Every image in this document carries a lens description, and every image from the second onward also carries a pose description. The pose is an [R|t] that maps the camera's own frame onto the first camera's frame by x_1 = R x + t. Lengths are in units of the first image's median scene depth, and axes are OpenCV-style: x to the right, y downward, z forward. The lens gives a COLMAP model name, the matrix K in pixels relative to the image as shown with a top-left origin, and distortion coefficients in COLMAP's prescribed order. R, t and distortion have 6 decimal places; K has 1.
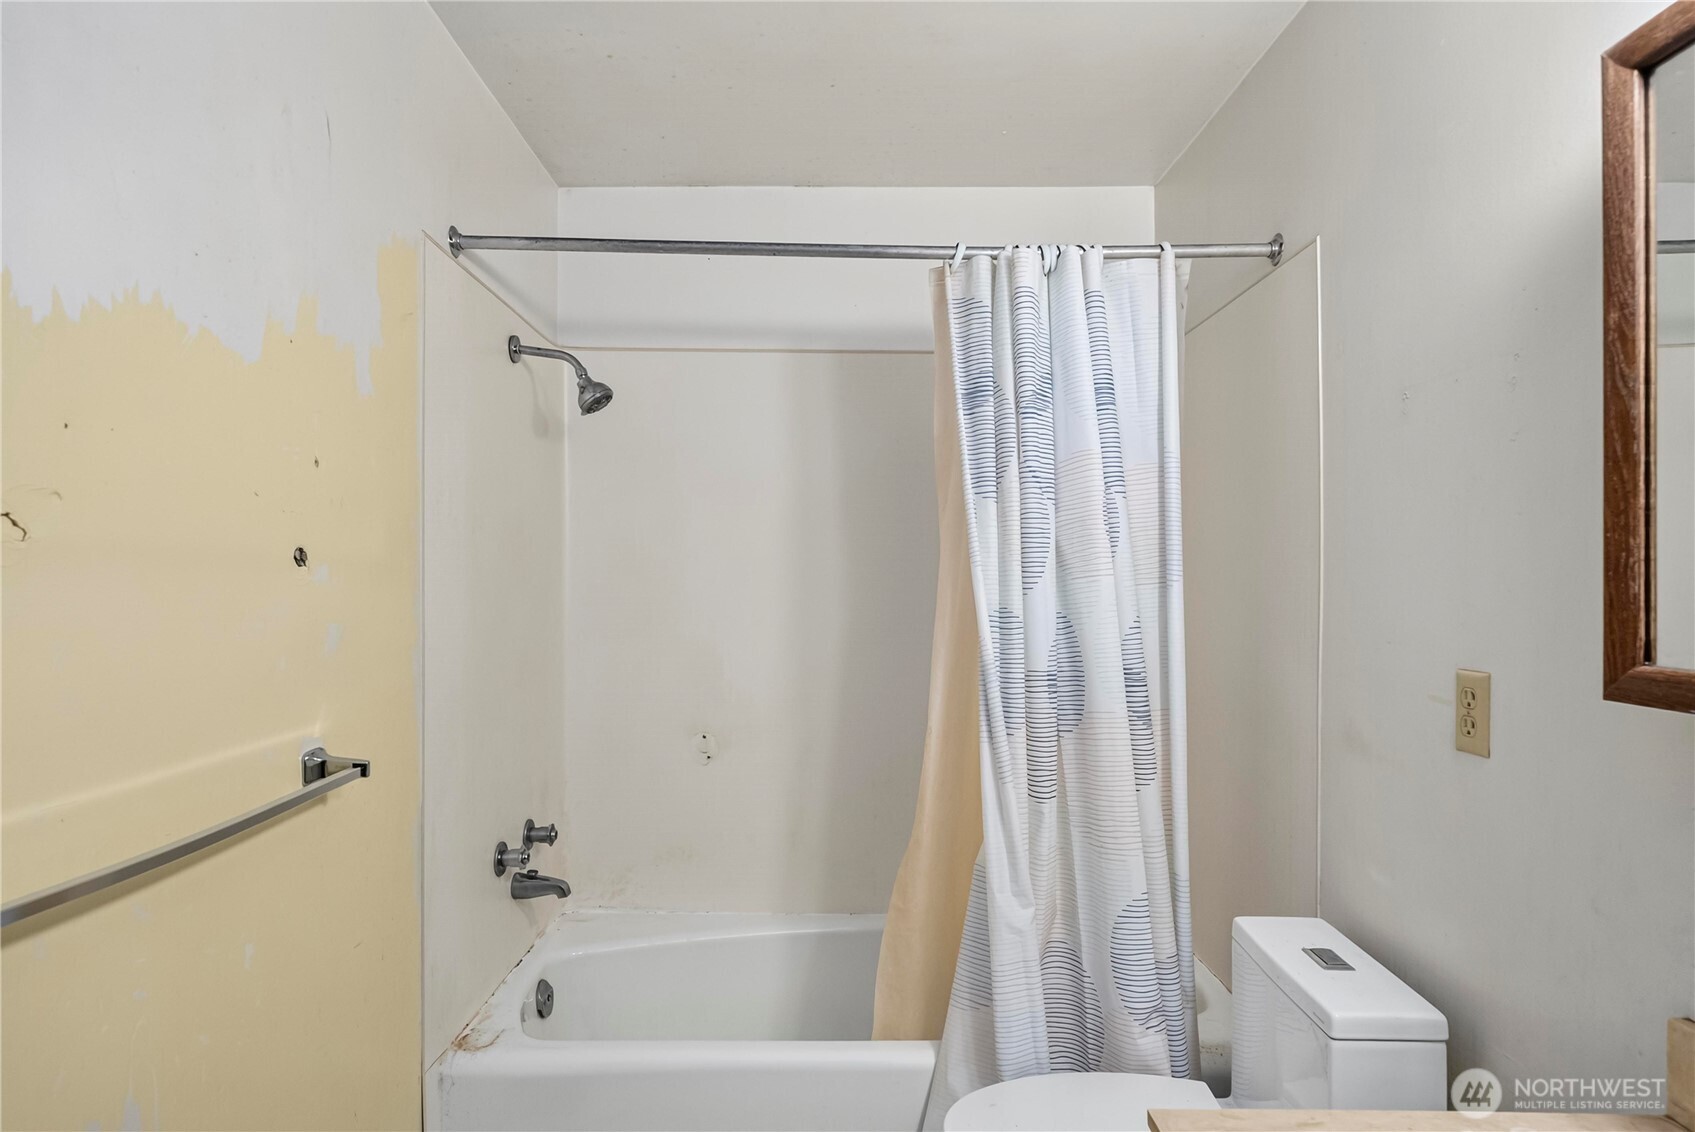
lens RADIAL K [[958.2, 0, 850.1], [0, 958.2, 583.1], [0, 0, 1]] dist [-0.003731, 0.002636]
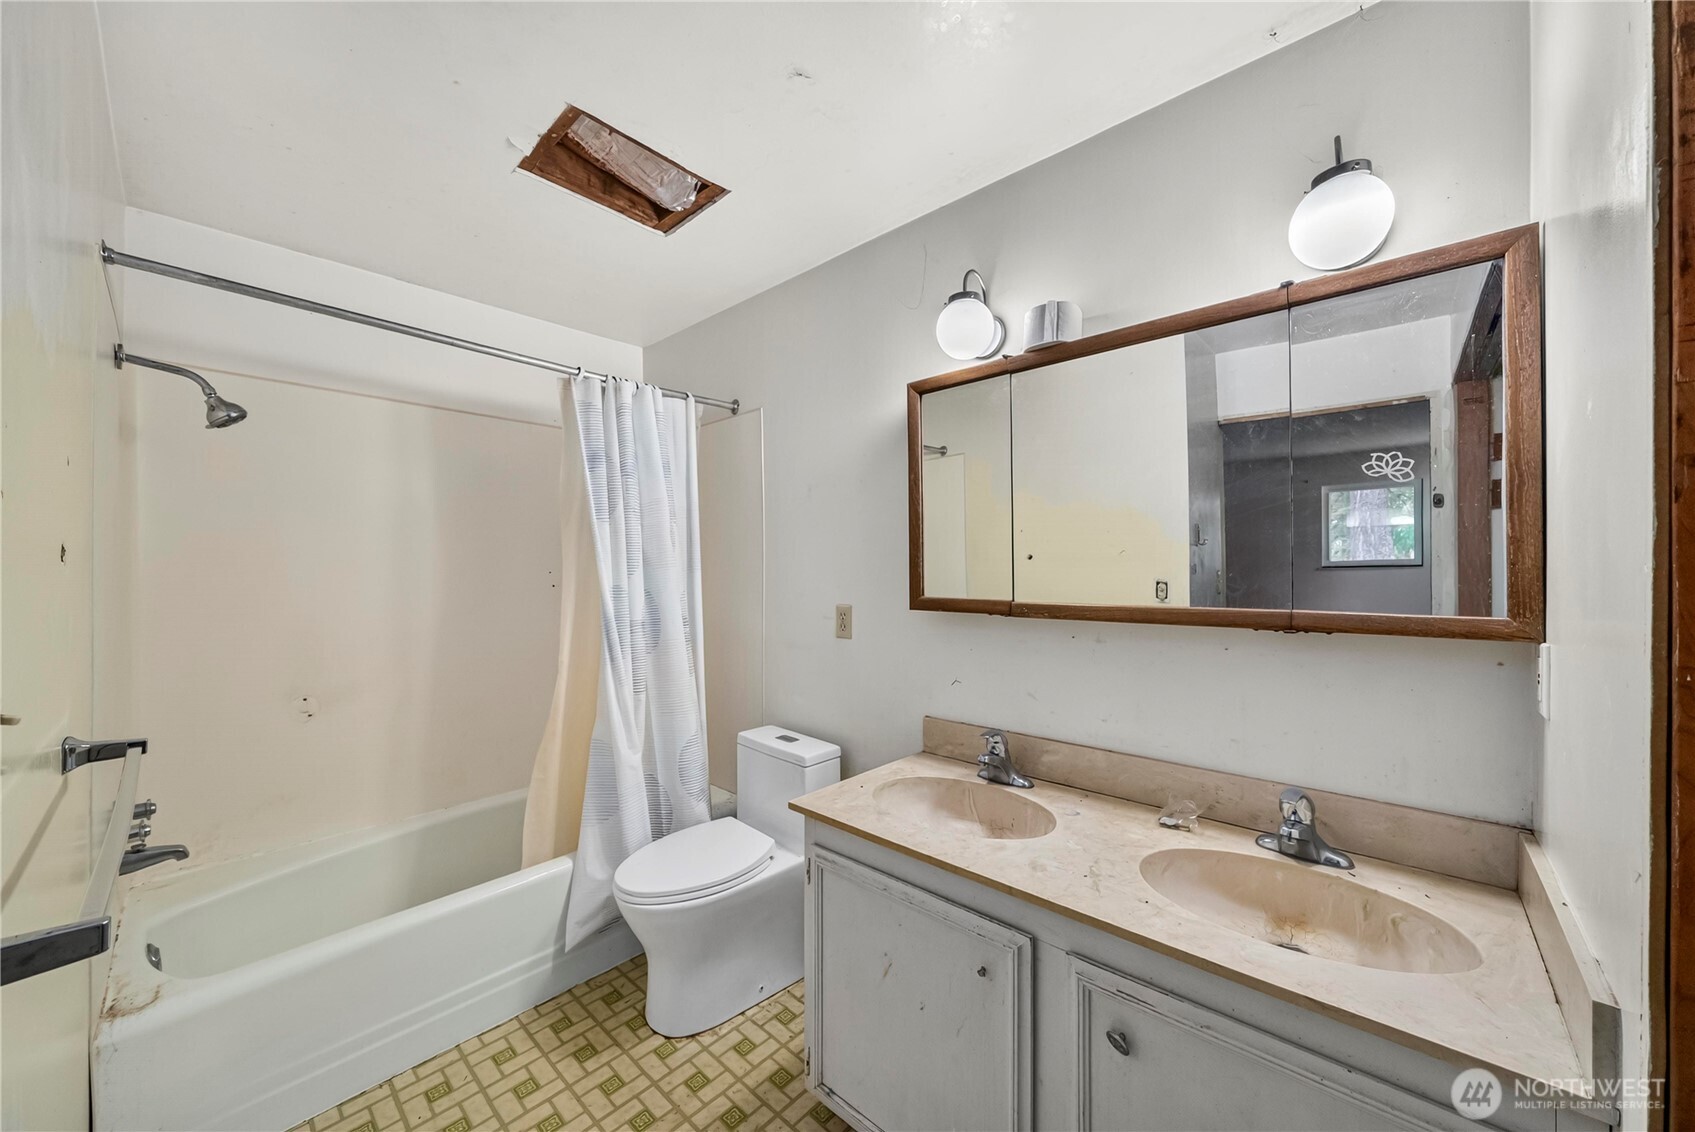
lens RADIAL K [[592.4, 0, 846.9], [0, 592.4, 561.8], [0, 0, 1]] dist [-0.006581, -0.000265]
pose [[0.684472, -0.000013, 0.729039, -0.326118], [0.009800, 0.999910, -0.009183, -0.003197], [-0.728973, 0.013430, 0.684410, -0.037993]]
